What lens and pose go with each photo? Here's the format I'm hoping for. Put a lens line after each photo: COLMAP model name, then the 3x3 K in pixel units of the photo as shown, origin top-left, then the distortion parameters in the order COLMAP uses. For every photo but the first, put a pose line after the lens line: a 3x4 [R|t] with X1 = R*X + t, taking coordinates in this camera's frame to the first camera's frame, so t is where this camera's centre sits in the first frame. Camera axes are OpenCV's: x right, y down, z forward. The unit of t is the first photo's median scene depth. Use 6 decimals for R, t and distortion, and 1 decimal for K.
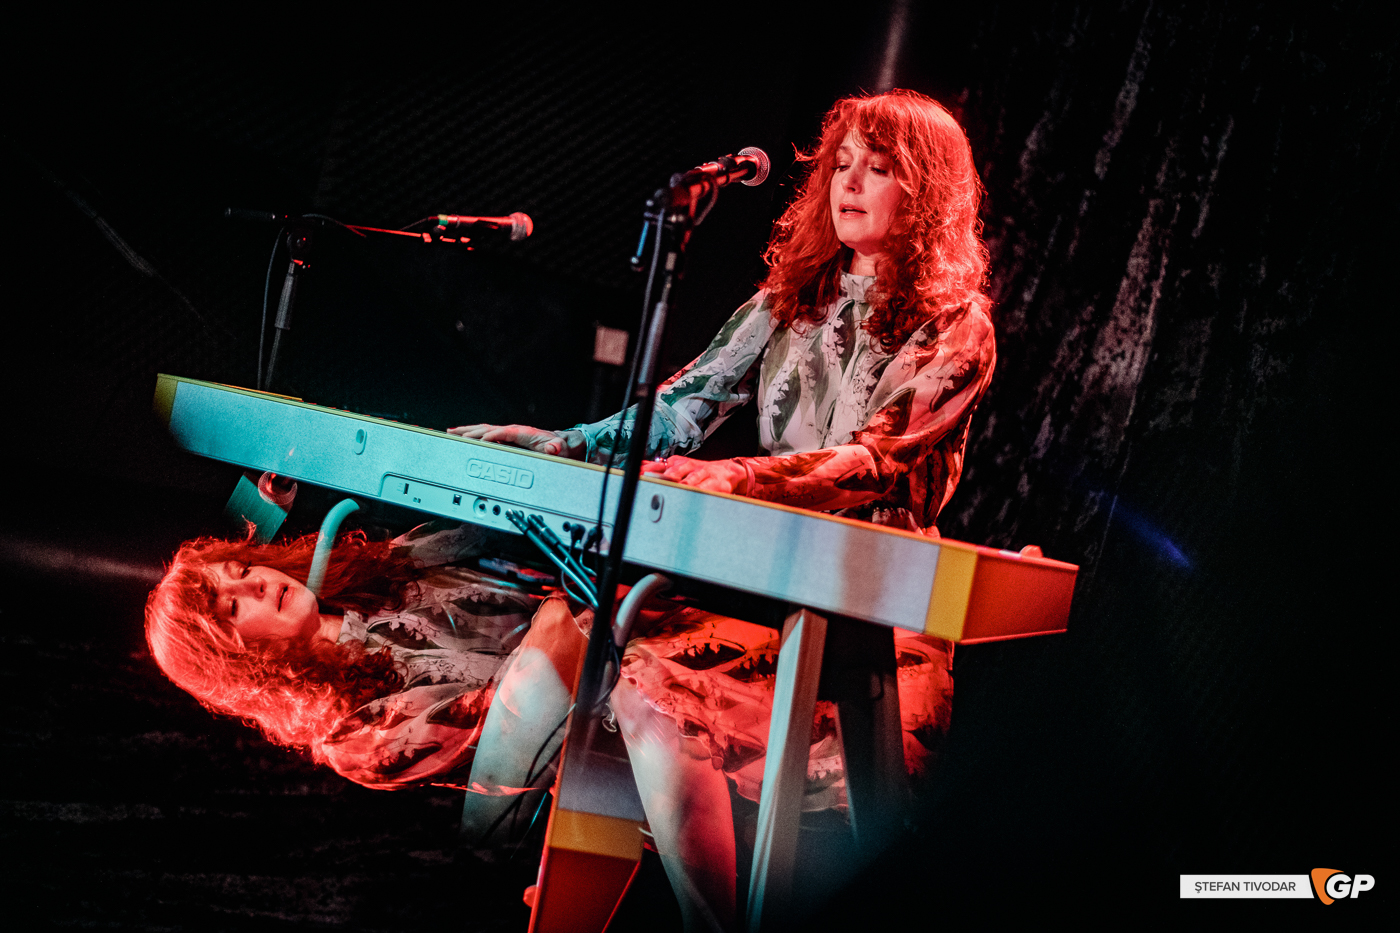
lens RADIAL K [[1939.6, 0, 804.5], [0, 1939.6, 448.8], [0, 0, 1]] dist [-0.001522, 0.013815]
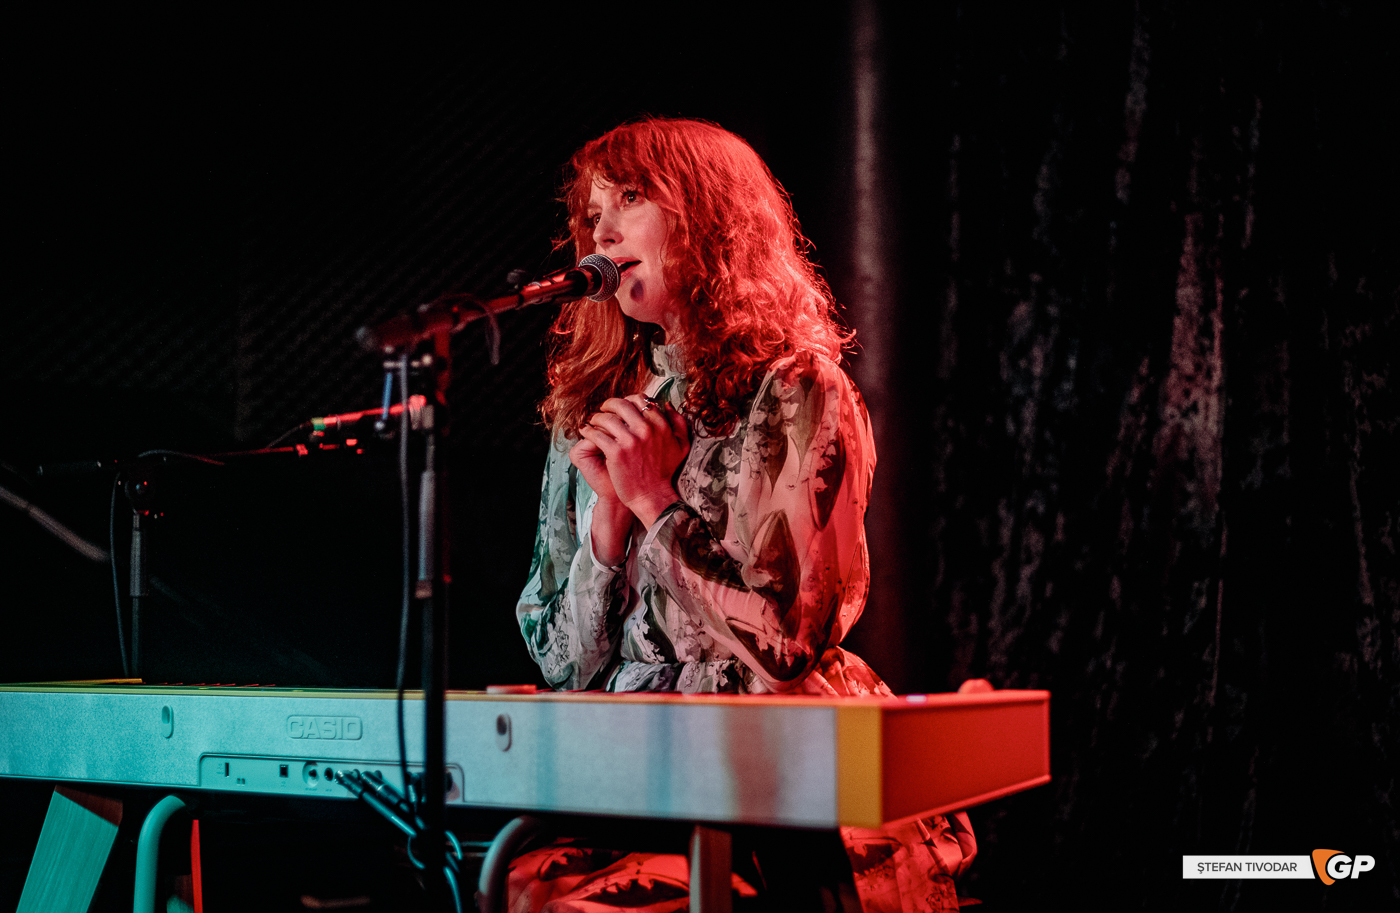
lens RADIAL K [[2204.6, 0, 931.8], [0, 2204.6, 455.7], [0, 0, 1]] dist [-0.013517, -0.132704]
pose [[0.976738, -0.211901, -0.032883, 0.094634], [0.209350, 0.975492, -0.067732, 0.012198], [0.046429, 0.059273, 0.997162, 0.085680]]
